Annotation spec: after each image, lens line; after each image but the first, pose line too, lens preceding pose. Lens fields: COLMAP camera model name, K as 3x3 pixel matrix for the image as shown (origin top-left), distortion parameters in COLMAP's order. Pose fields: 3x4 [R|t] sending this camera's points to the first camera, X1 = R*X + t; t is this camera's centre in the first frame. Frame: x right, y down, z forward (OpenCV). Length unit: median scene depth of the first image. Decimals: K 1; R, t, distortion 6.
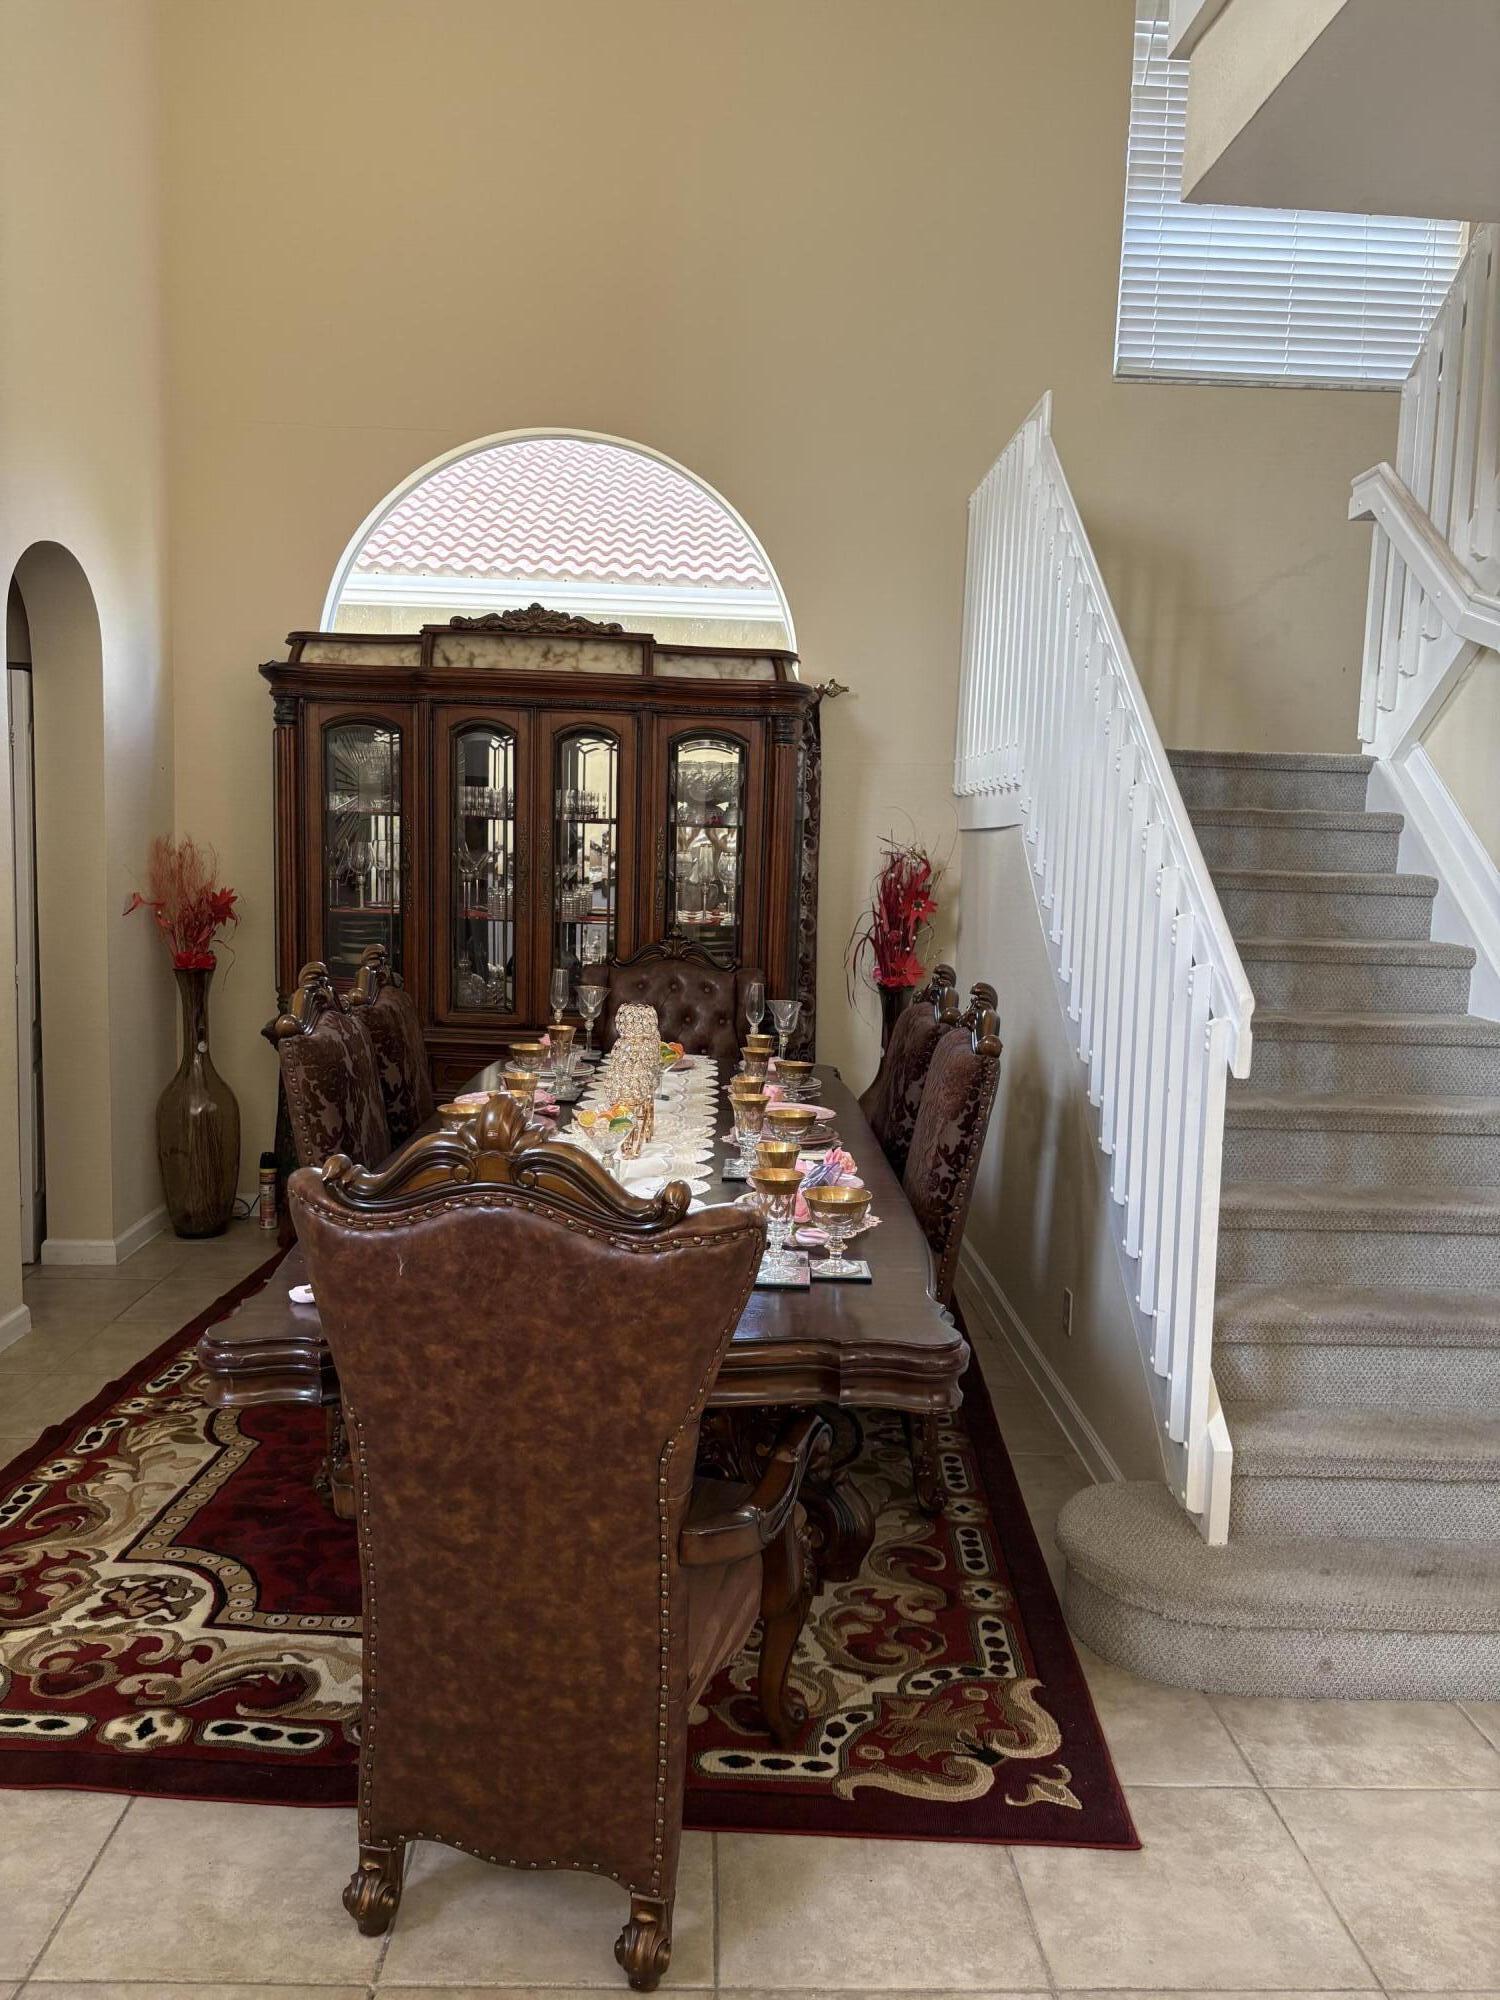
lens RADIAL K [[1513.5, 0, 744.8], [0, 1513.5, 1025.5], [0, 0, 1]] dist [0.037306, -0.035589]
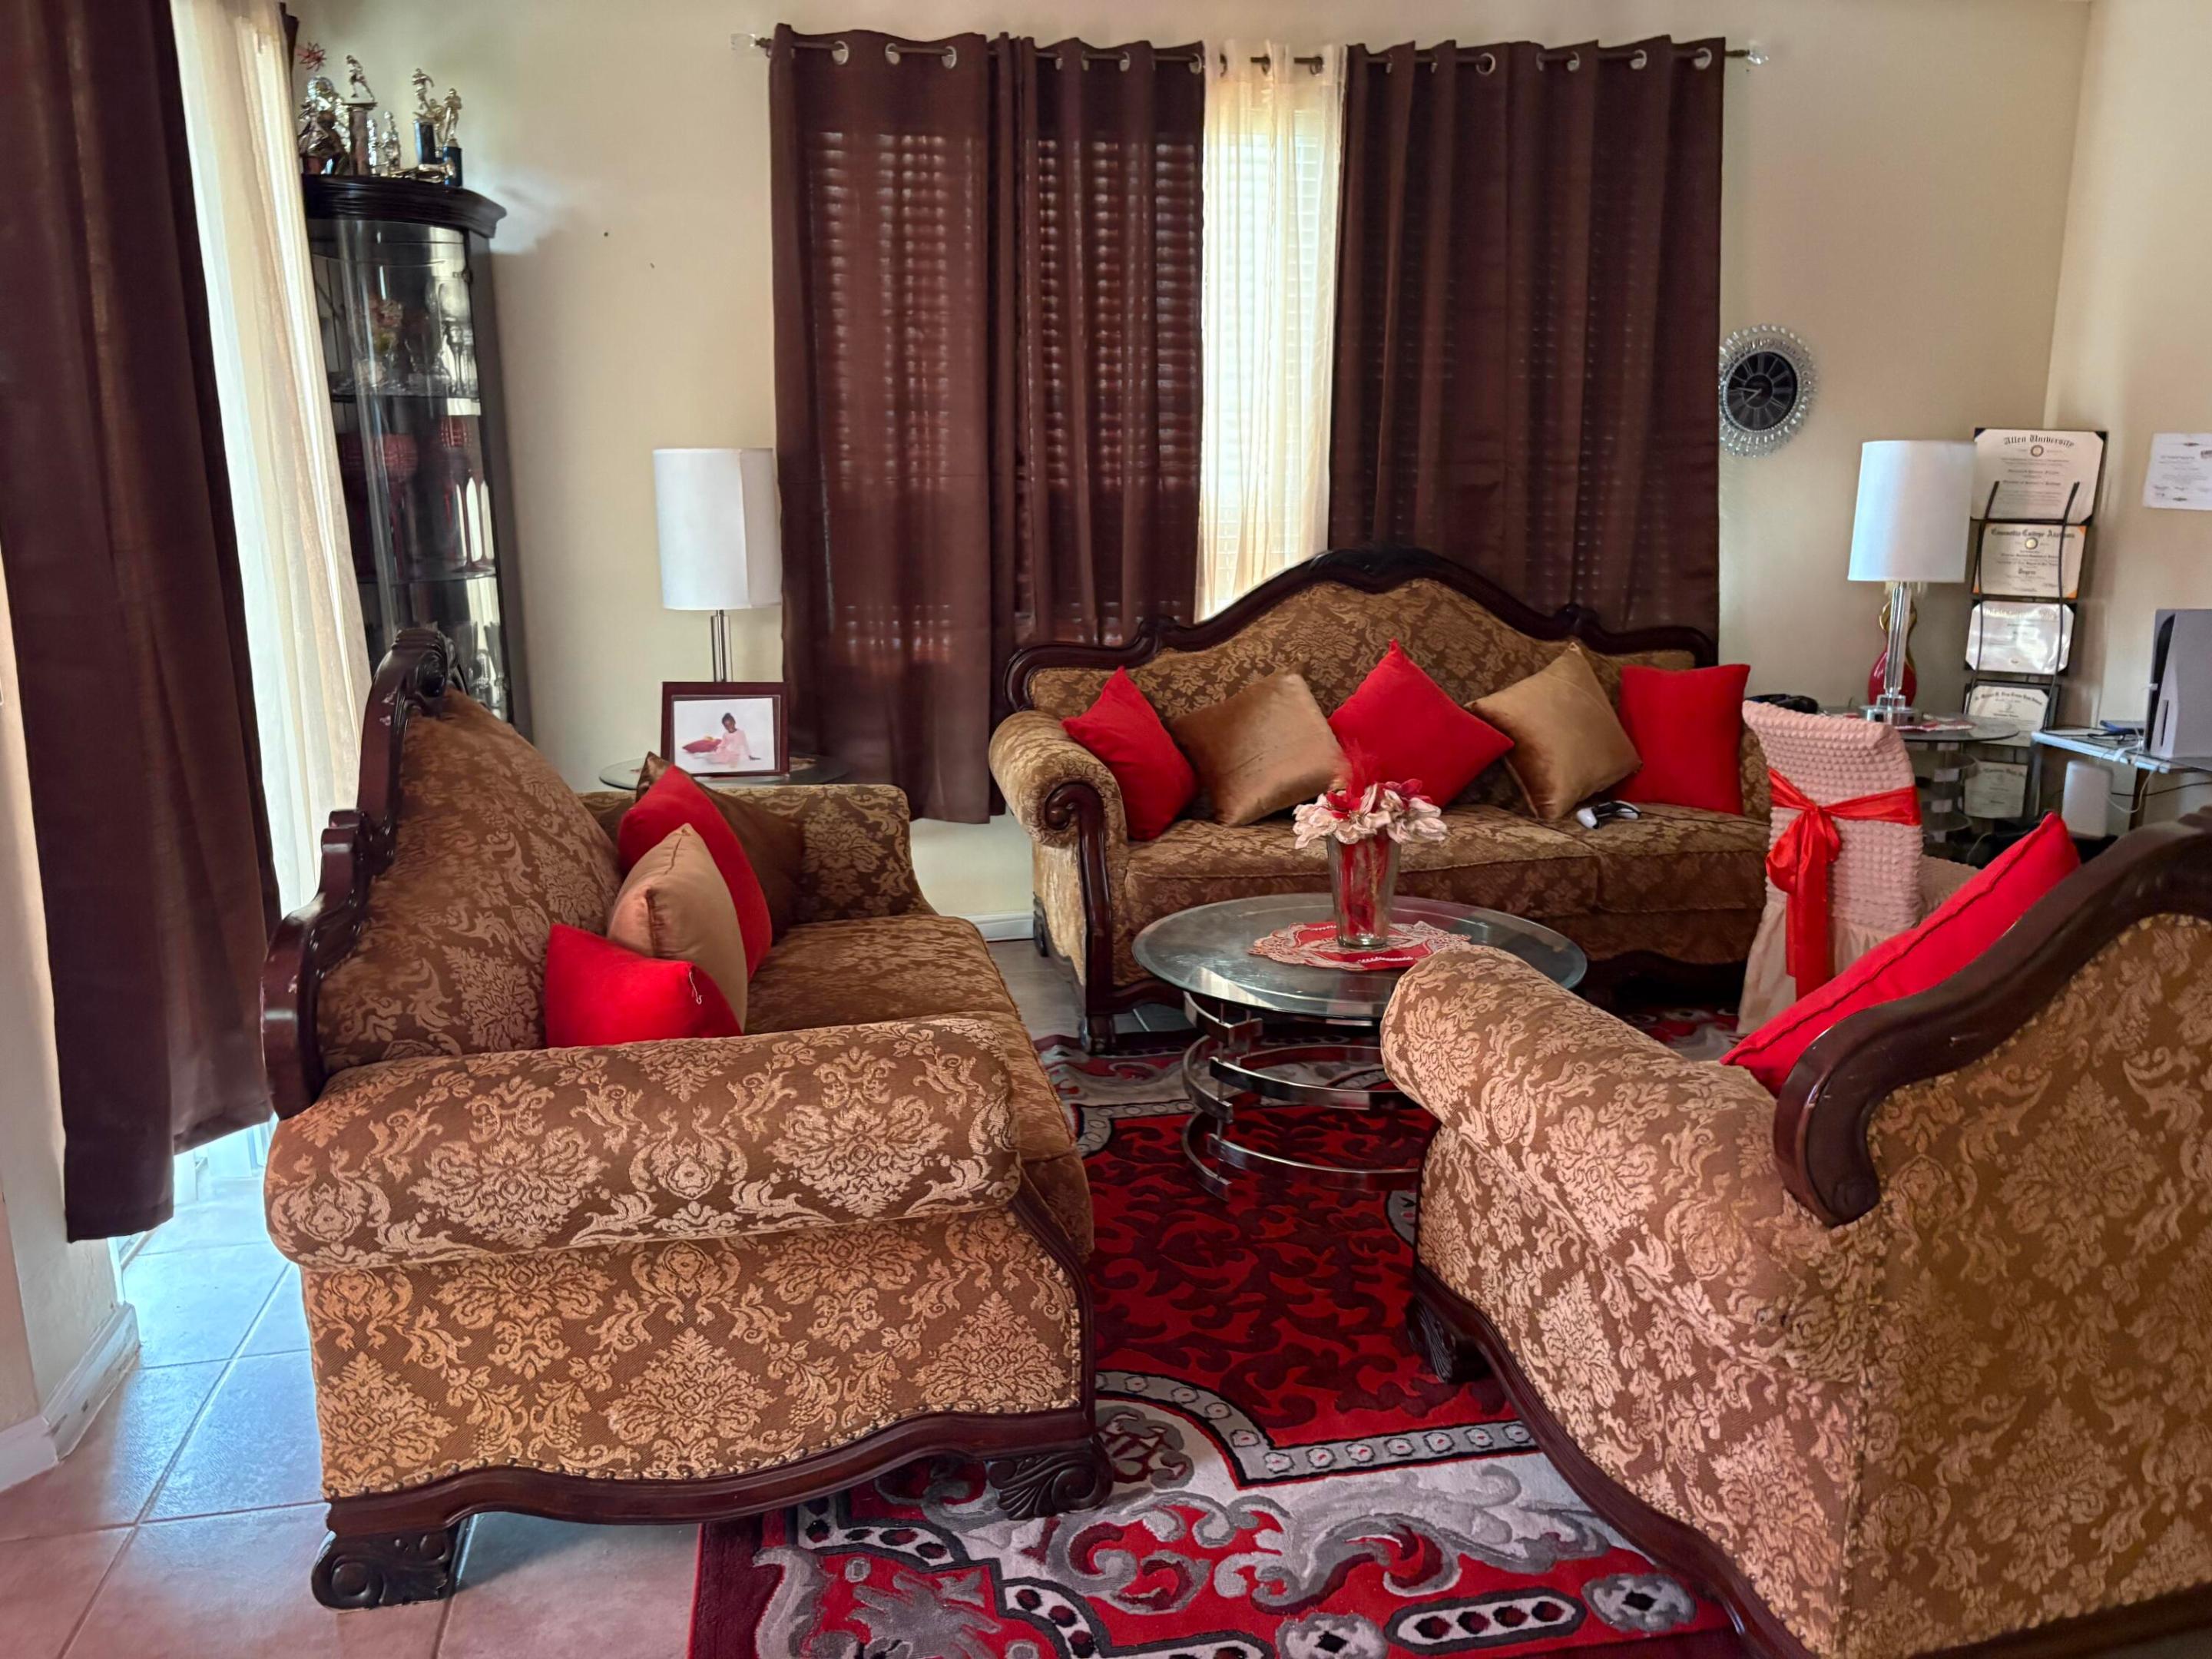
lens RADIAL K [[1673.9, 0, 1119.8], [0, 1673.9, 837.5], [0, 0, 1]] dist [0.037306, -0.035589]
pose [[0.212279, 0.186698, -0.959209, 0.710215], [-0.093333, 0.980966, 0.170277, -0.034101], [0.972742, 0.053380, 0.225663, 0.762164]]
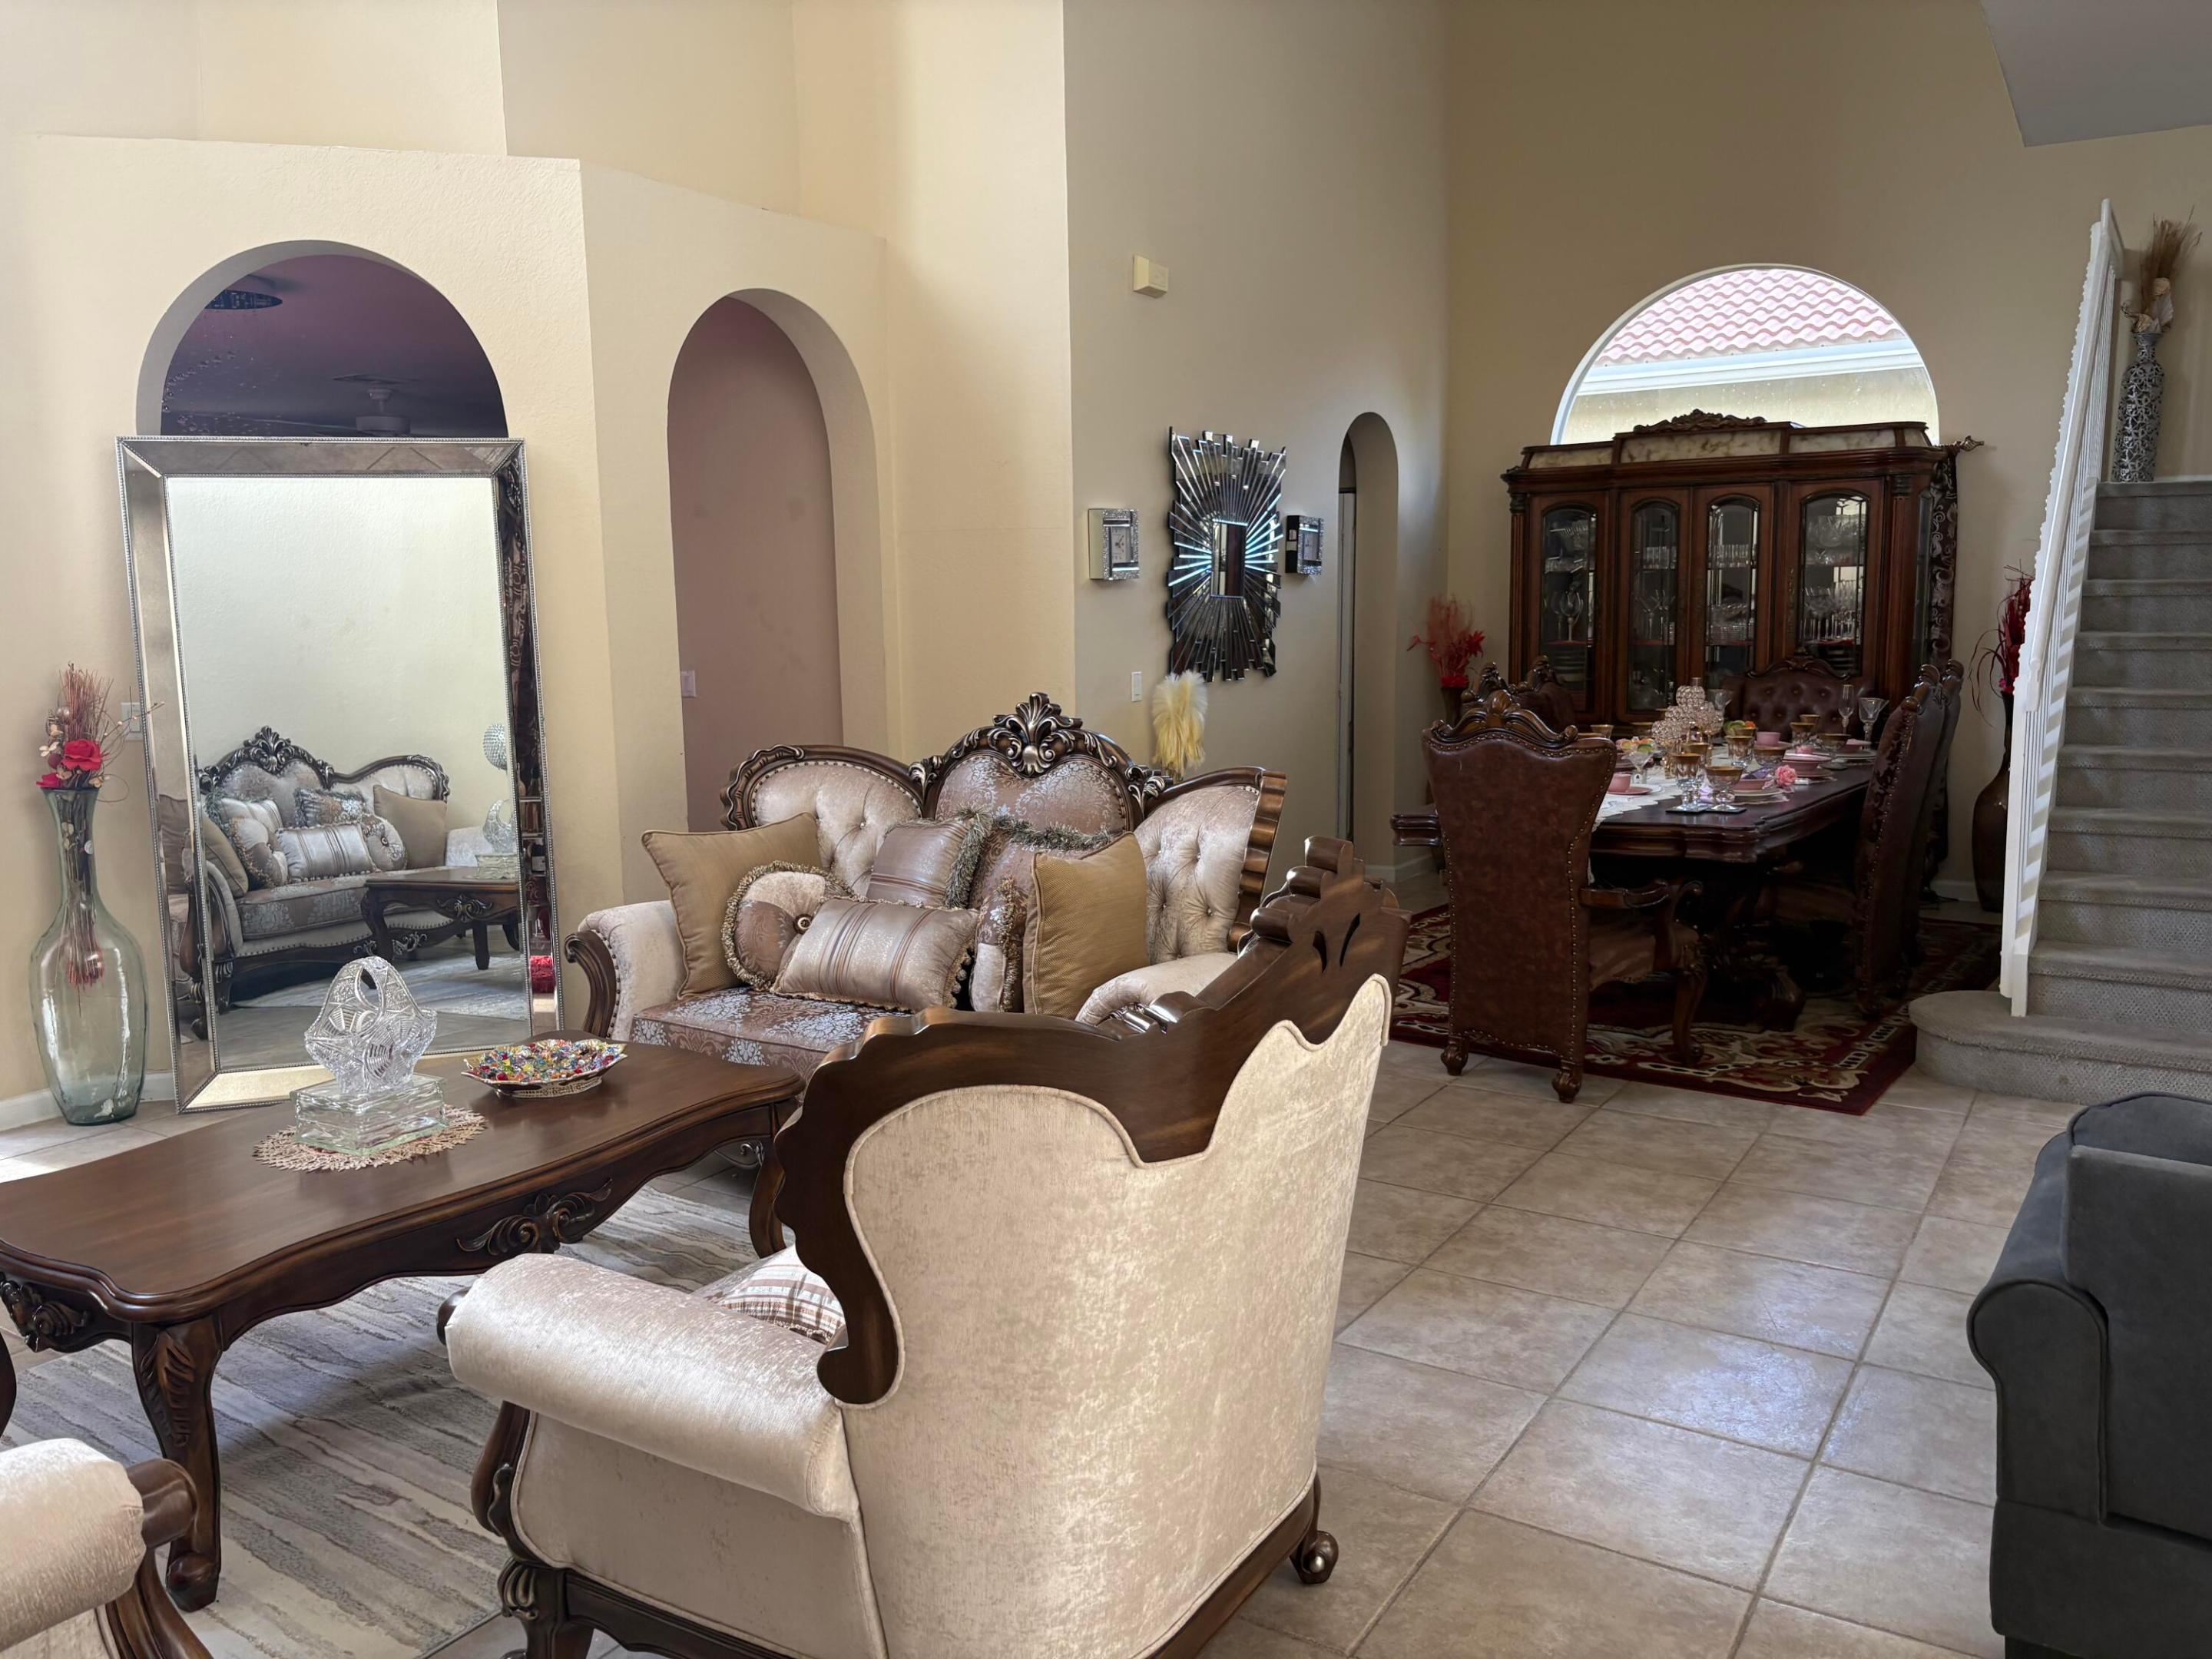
lens RADIAL K [[1673.9, 0, 1094.2], [0, 1673.9, 831.9], [0, 0, 1]] dist [0.037306, -0.035589]
pose [[0.819573, 0.033915, -0.571970, 0.494931], [-0.026425, 0.999422, 0.021396, 0.135758], [0.572365, -0.002421, 0.819996, -0.908562]]
